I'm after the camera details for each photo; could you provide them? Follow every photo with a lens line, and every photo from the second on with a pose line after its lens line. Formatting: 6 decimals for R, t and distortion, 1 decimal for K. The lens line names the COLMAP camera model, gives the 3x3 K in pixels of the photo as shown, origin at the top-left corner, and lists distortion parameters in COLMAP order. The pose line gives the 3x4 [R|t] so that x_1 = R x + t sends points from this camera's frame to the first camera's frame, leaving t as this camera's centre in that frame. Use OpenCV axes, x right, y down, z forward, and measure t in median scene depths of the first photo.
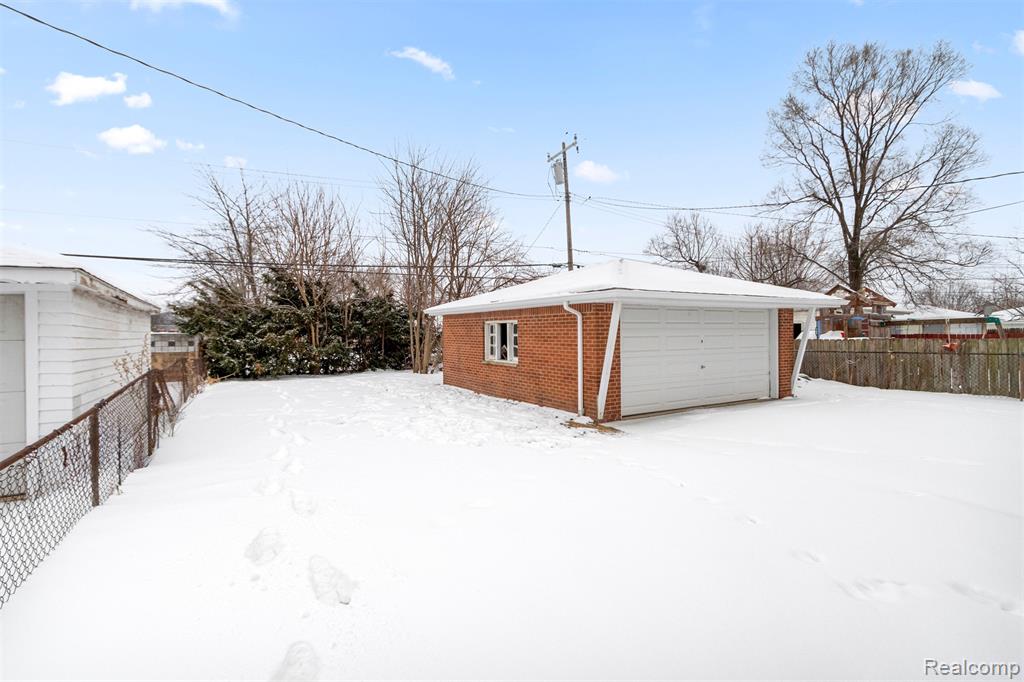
lens RADIAL K [[476.6, 0, 507.3], [0, 476.6, 332.4], [0, 0, 1]] dist [0.022980, 0.001211]
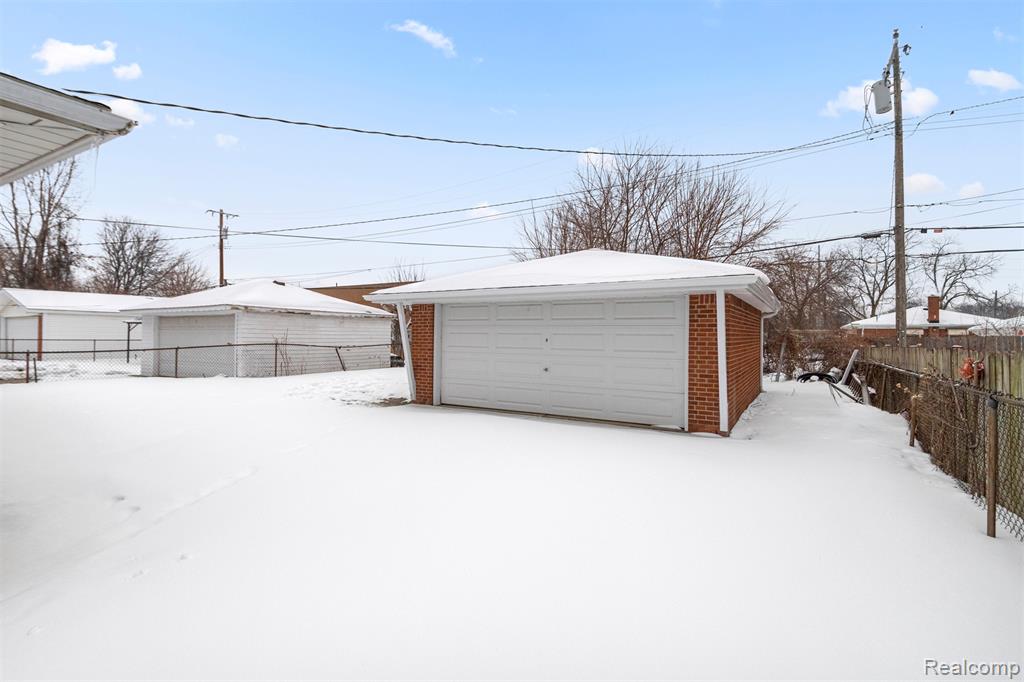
lens RADIAL K [[476.6, 0, 506.7], [0, 476.6, 342.0], [0, 0, 1]] dist [0.022980, 0.001211]
pose [[0.476101, 0.025749, -0.879013, 1.137993], [-0.011009, 0.999667, 0.023321, 0.002389], [0.879322, -0.001426, 0.476226, 0.522469]]
